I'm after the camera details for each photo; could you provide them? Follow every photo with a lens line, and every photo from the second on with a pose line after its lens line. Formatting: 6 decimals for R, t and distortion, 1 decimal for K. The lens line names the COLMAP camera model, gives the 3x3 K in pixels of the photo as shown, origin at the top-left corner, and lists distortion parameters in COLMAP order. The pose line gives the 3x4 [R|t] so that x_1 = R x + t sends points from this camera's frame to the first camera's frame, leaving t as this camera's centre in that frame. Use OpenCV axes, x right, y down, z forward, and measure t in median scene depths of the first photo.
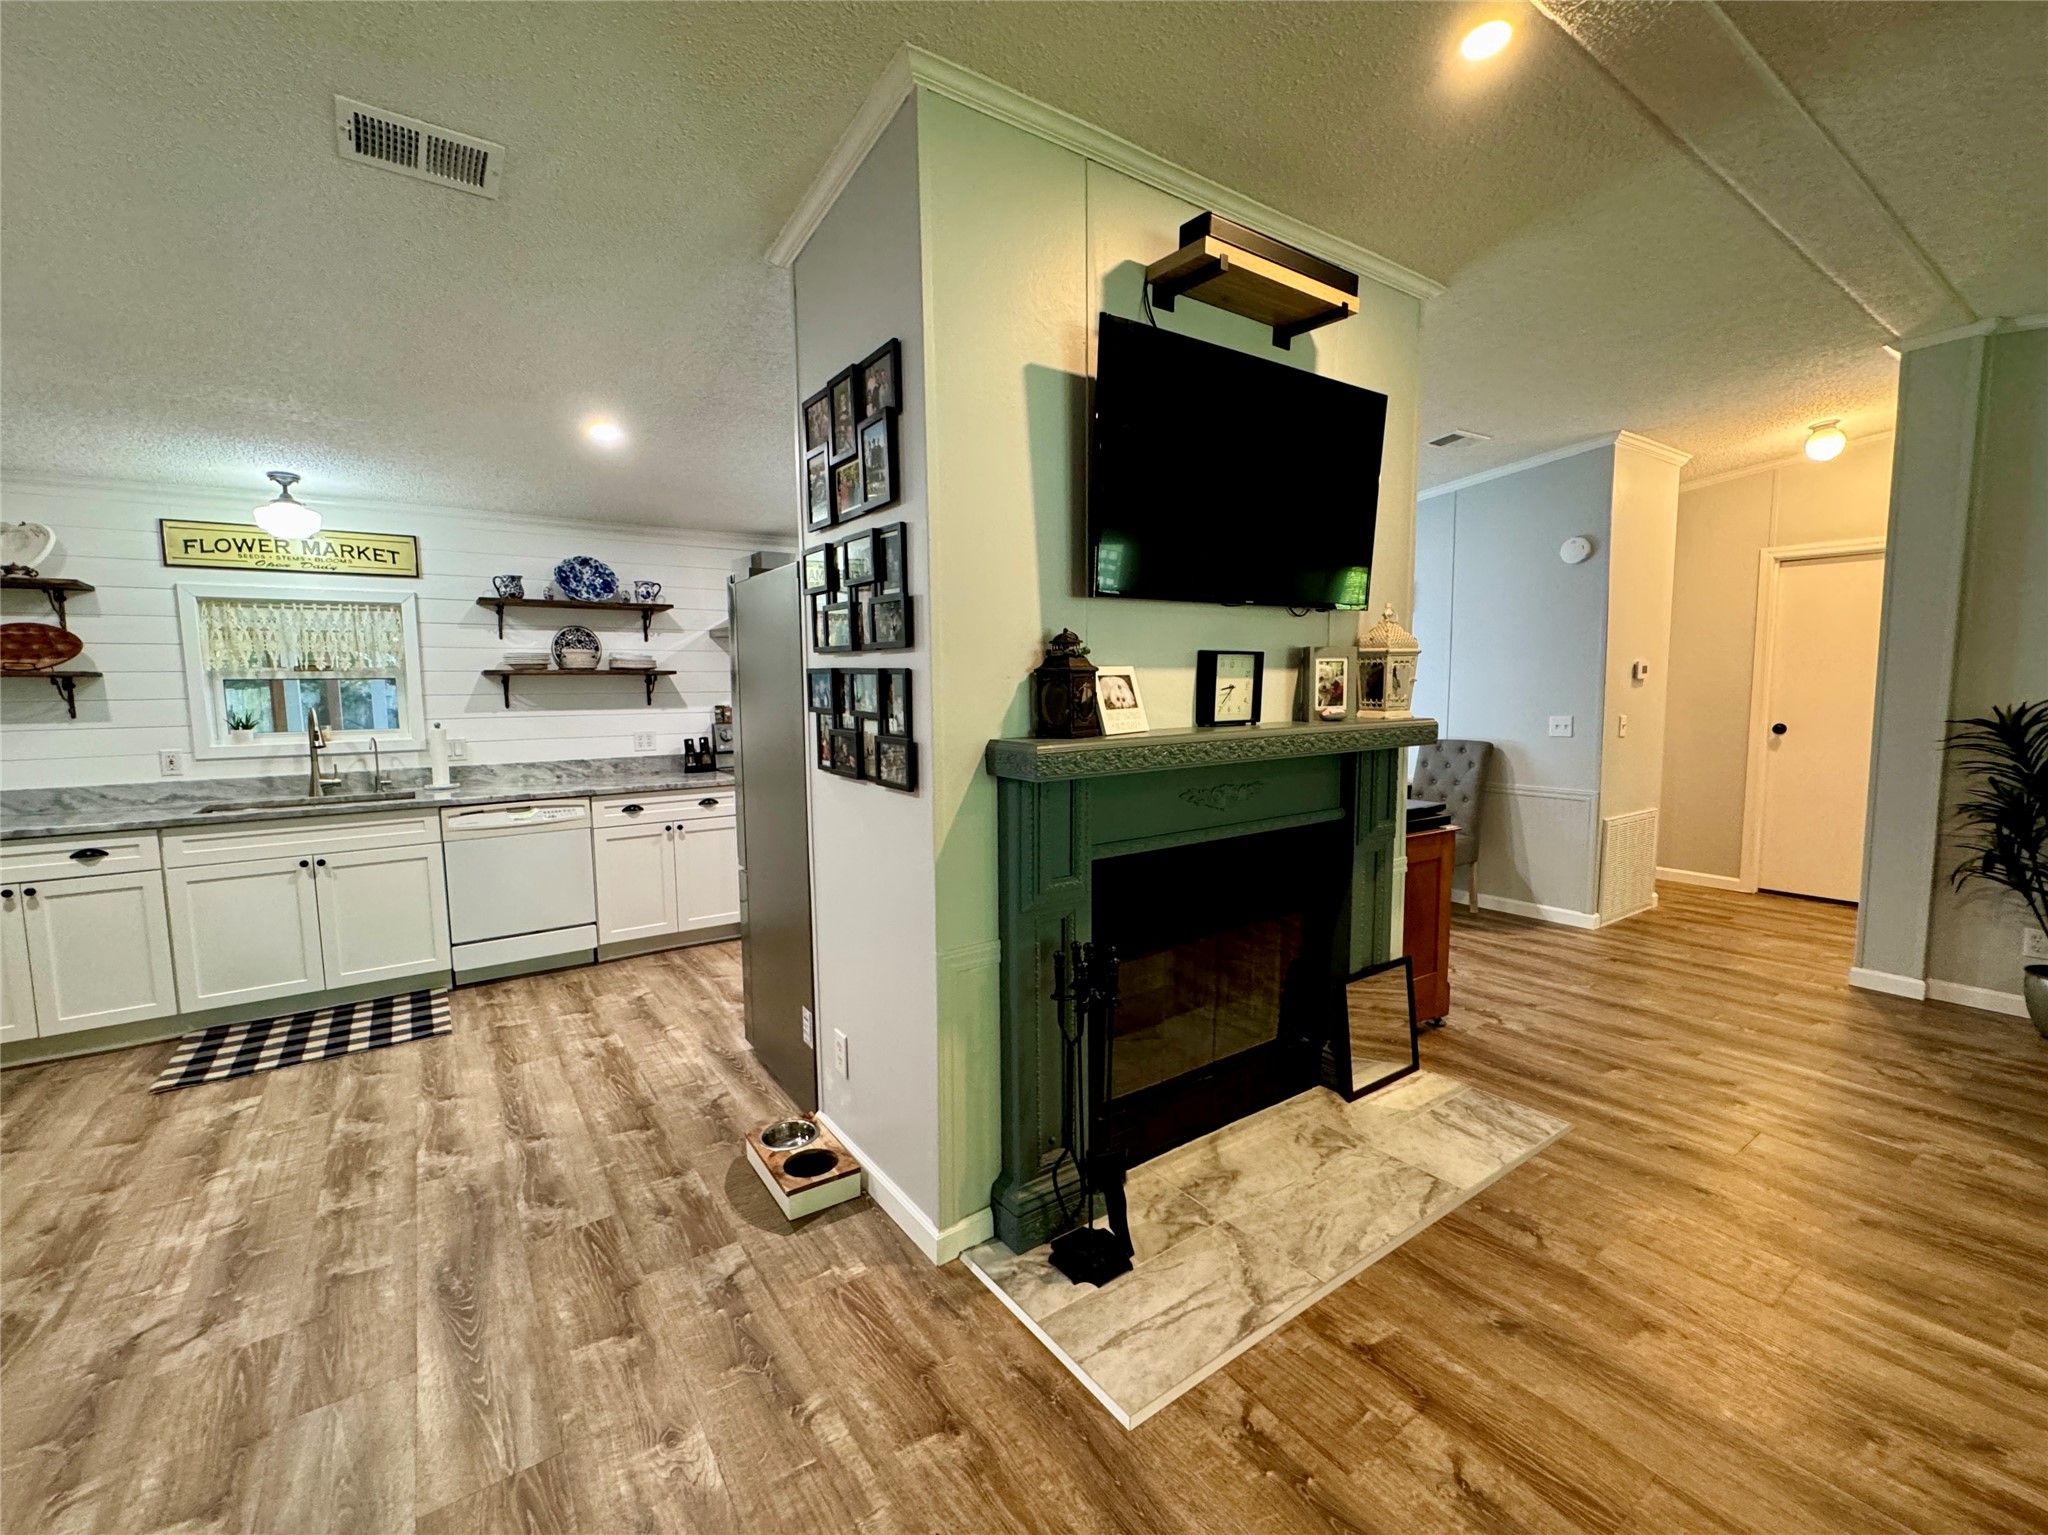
lens RADIAL K [[870.7, 0, 1031.1], [0, 870.7, 763.9], [0, 0, 1]] dist [-0.001194, 0.000061]
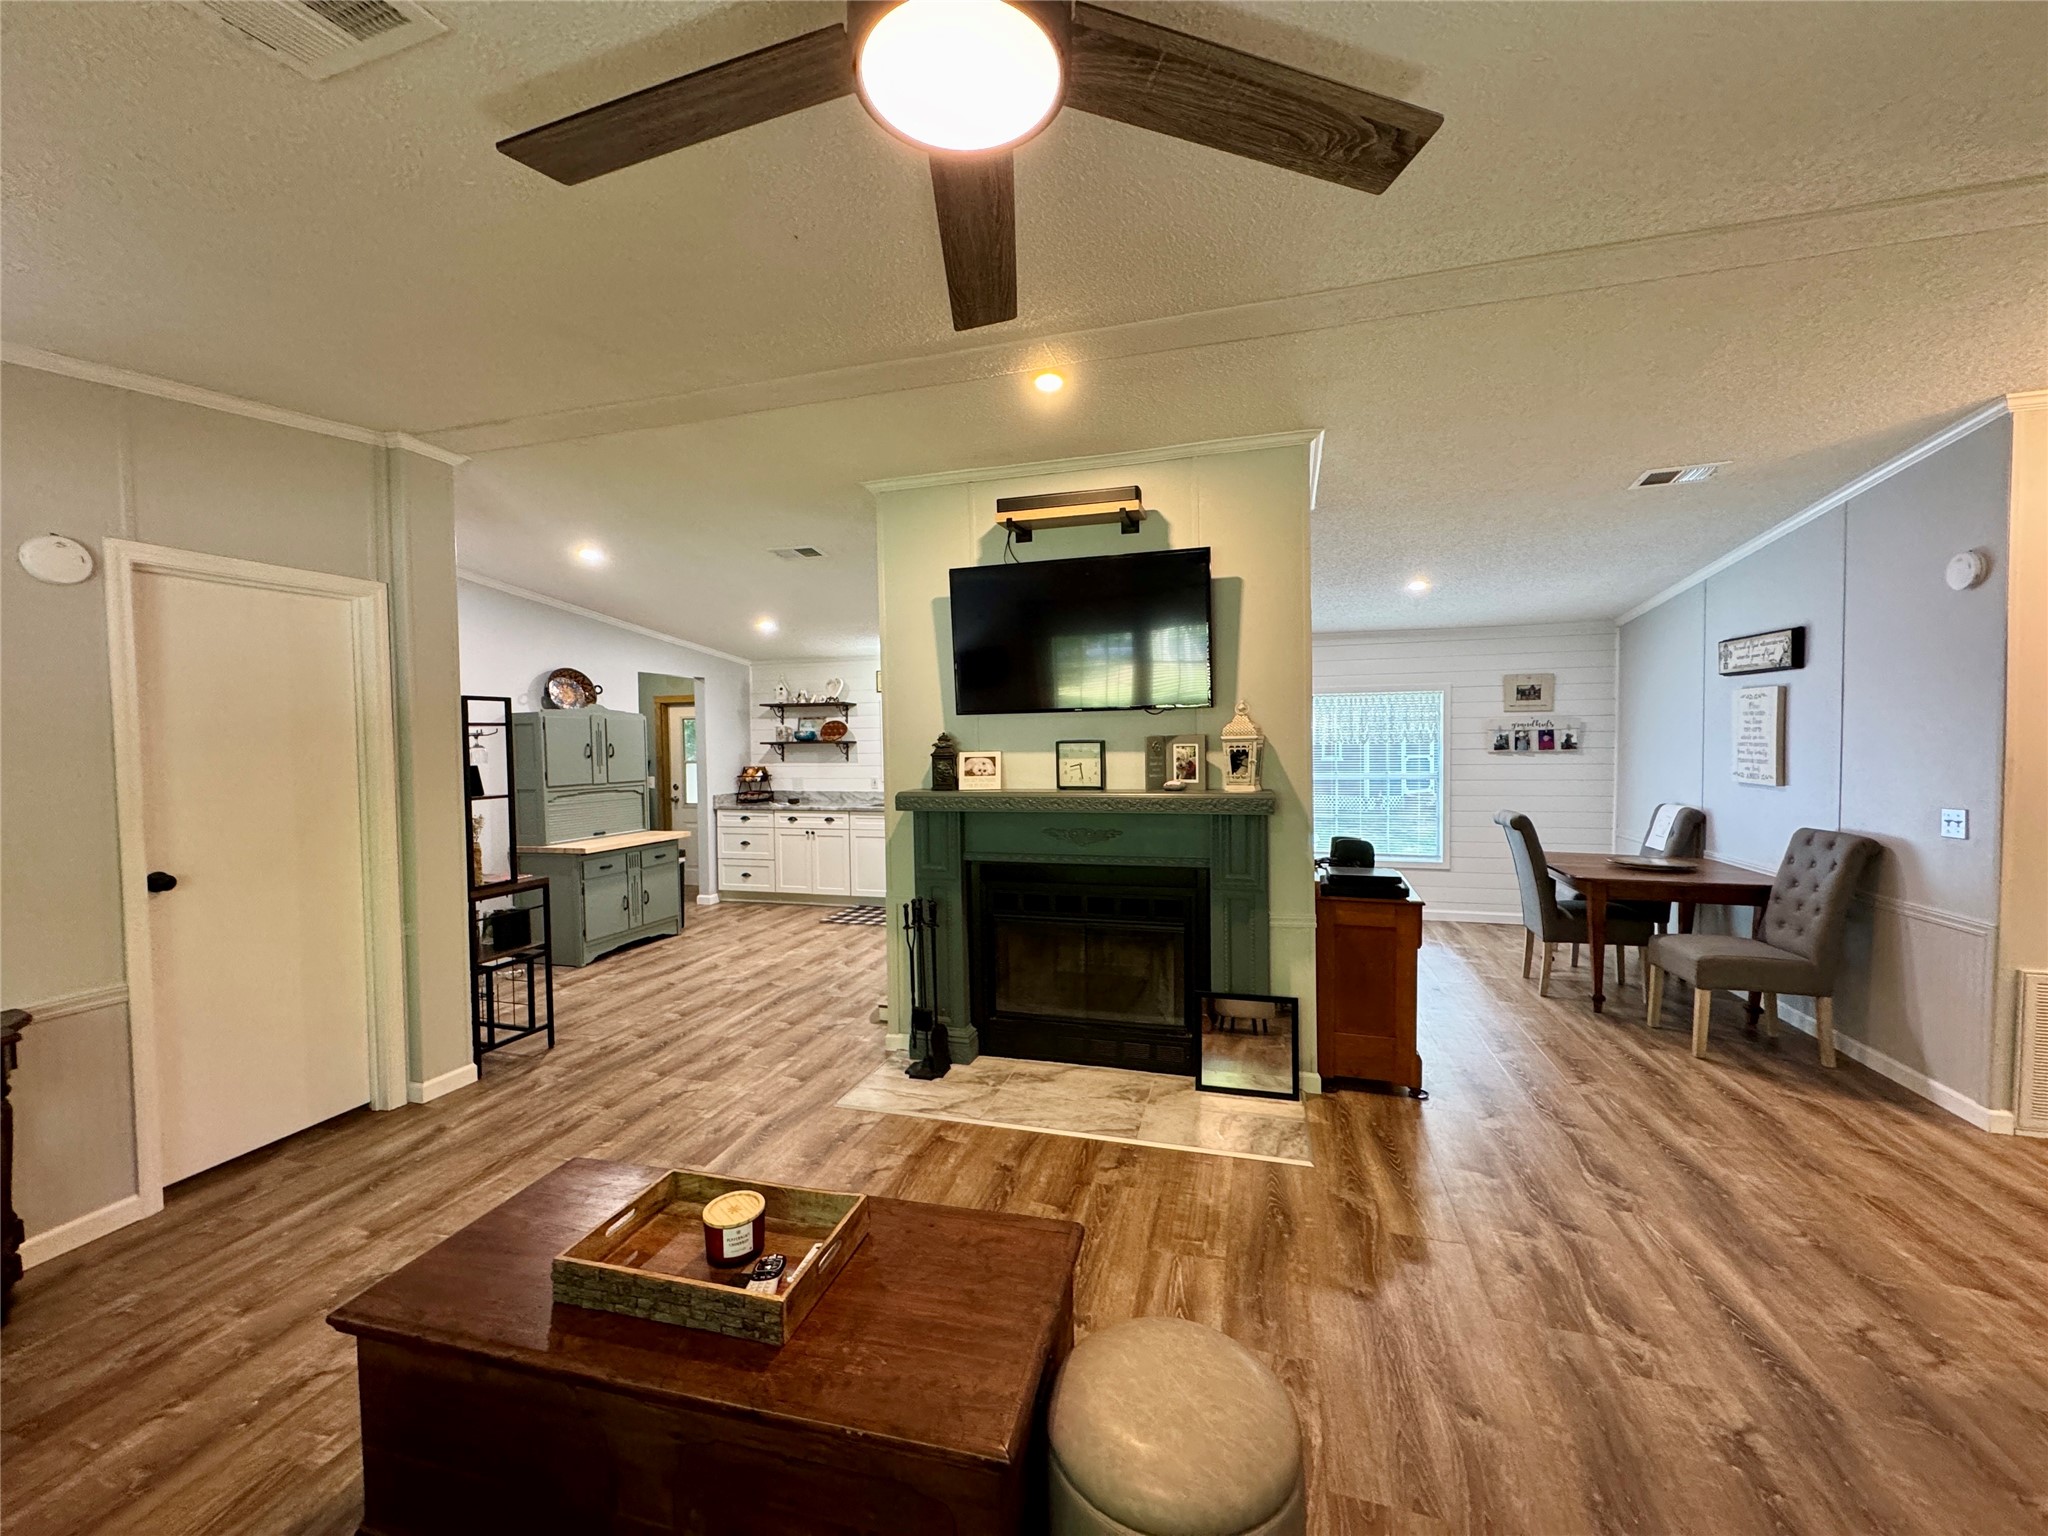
lens RADIAL K [[830.4, 0, 1021.8], [0, 830.4, 766.8], [0, 0, 1]] dist [-0.001418, 0.000149]
pose [[0.615092, 0.030753, -0.787856, 0.956501], [-0.066910, 0.997670, -0.013295, -0.041421], [0.785611, 0.060893, 0.615717, 0.018601]]
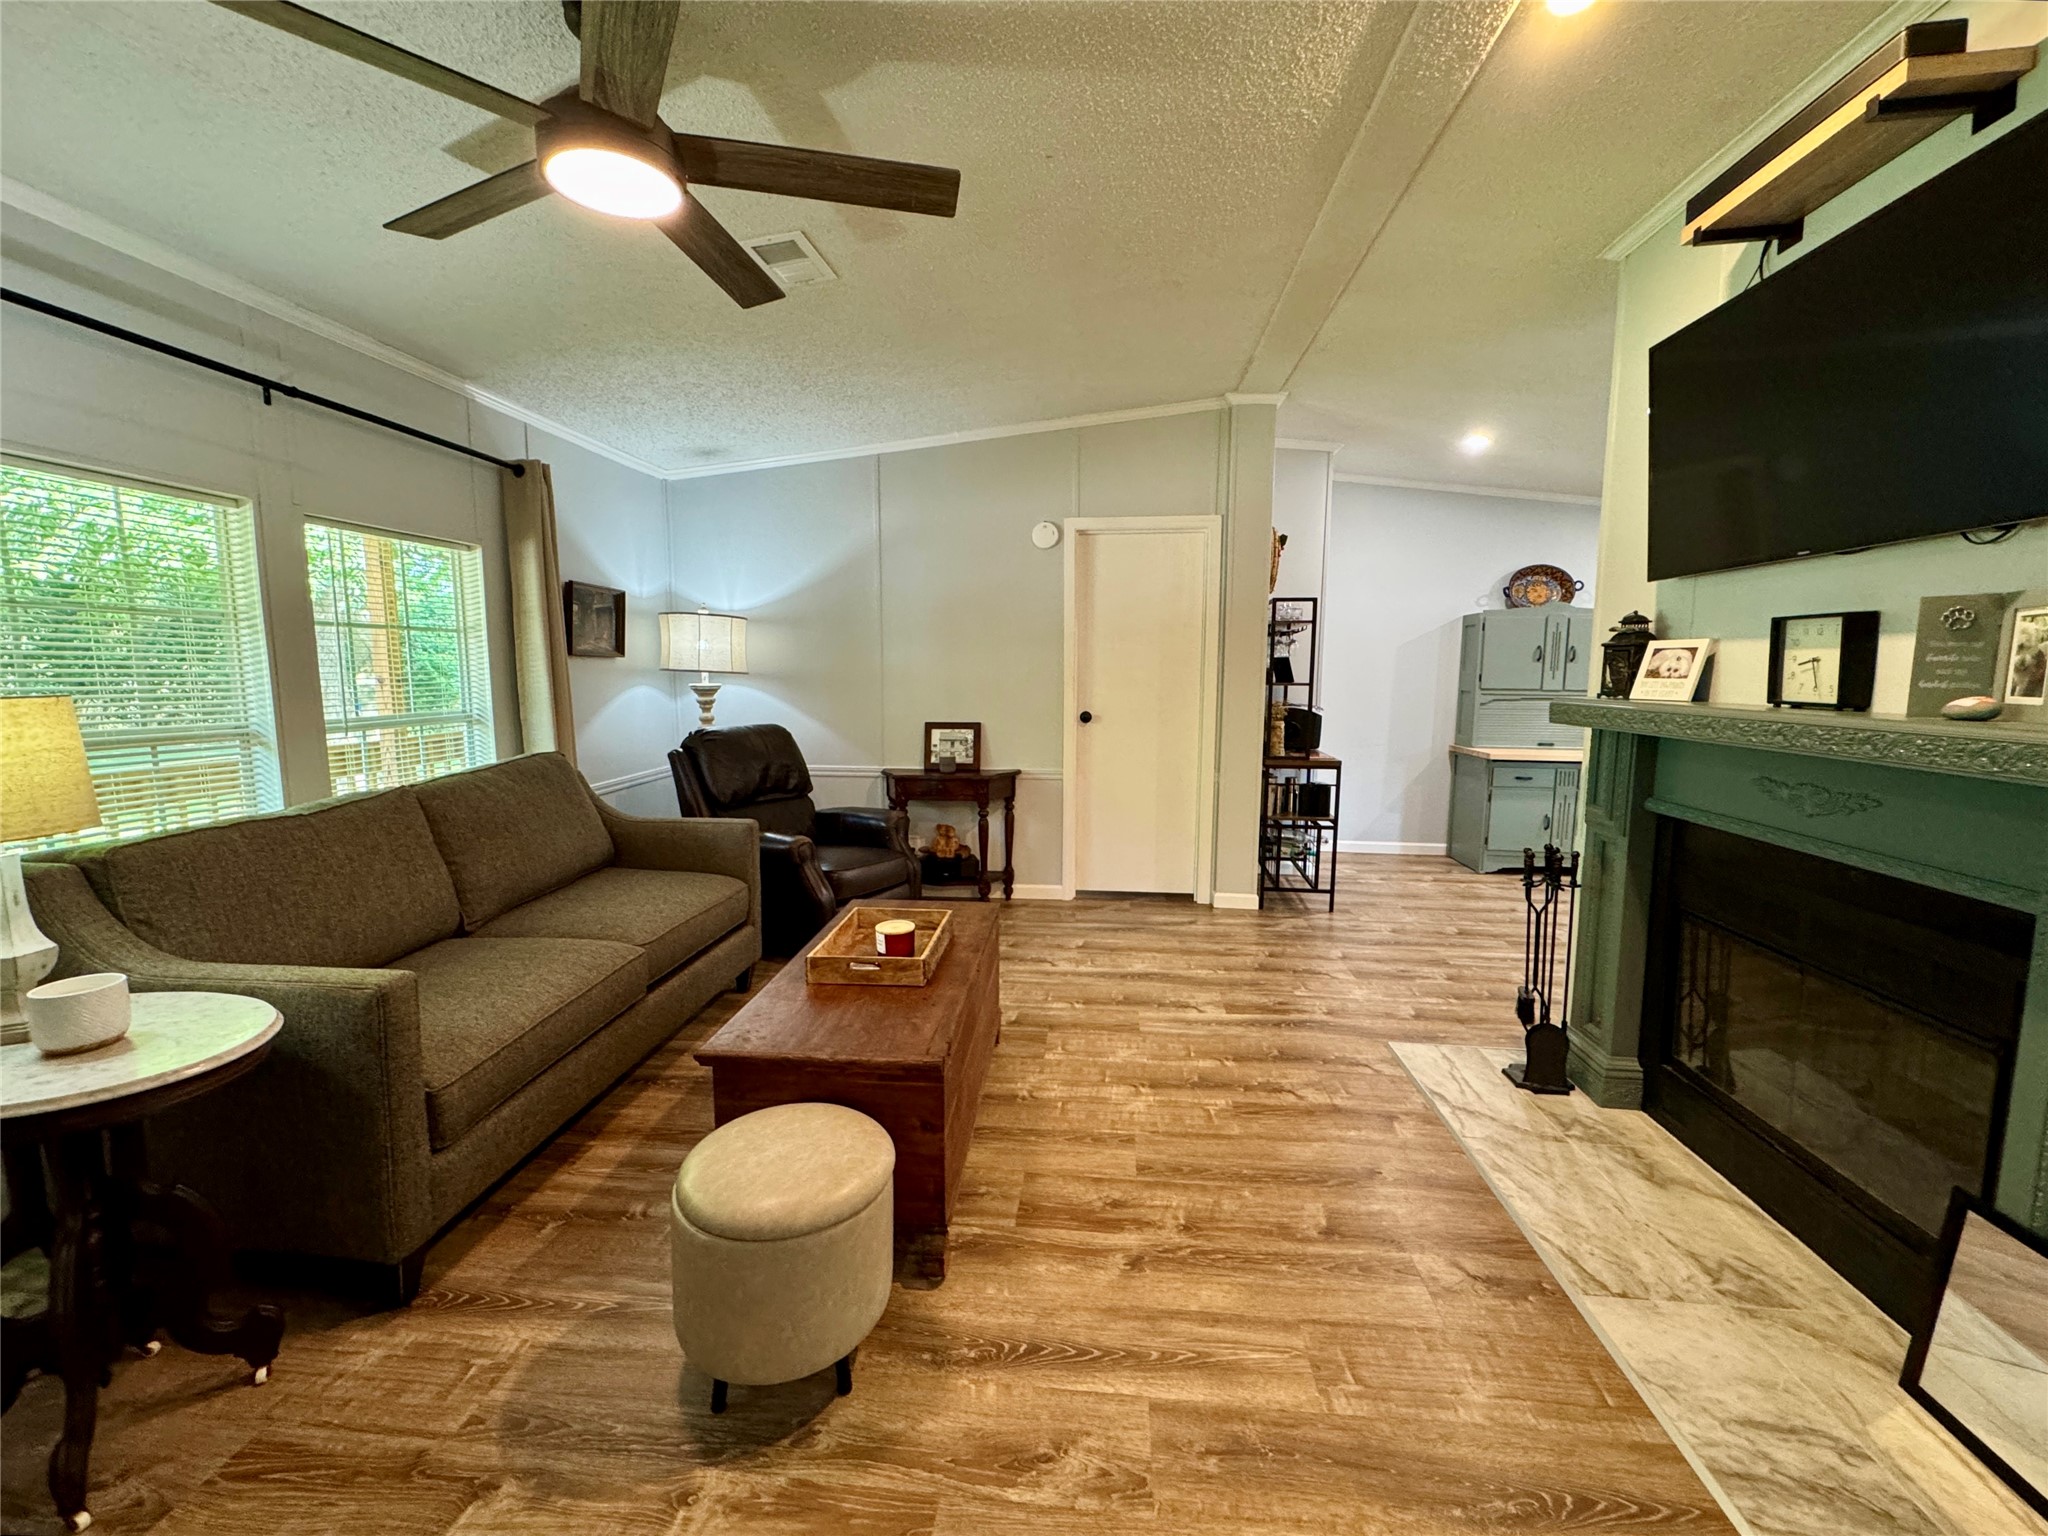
lens RADIAL K [[830.4, 0, 1000.7], [0, 830.4, 769.7], [0, 0, 1]] dist [-0.001418, 0.000149]
pose [[-0.674673, 0.101128, -0.731156, 0.937920], [-0.067626, 0.977935, 0.197662, -0.064906], [0.735012, 0.182802, -0.652948, 0.698529]]
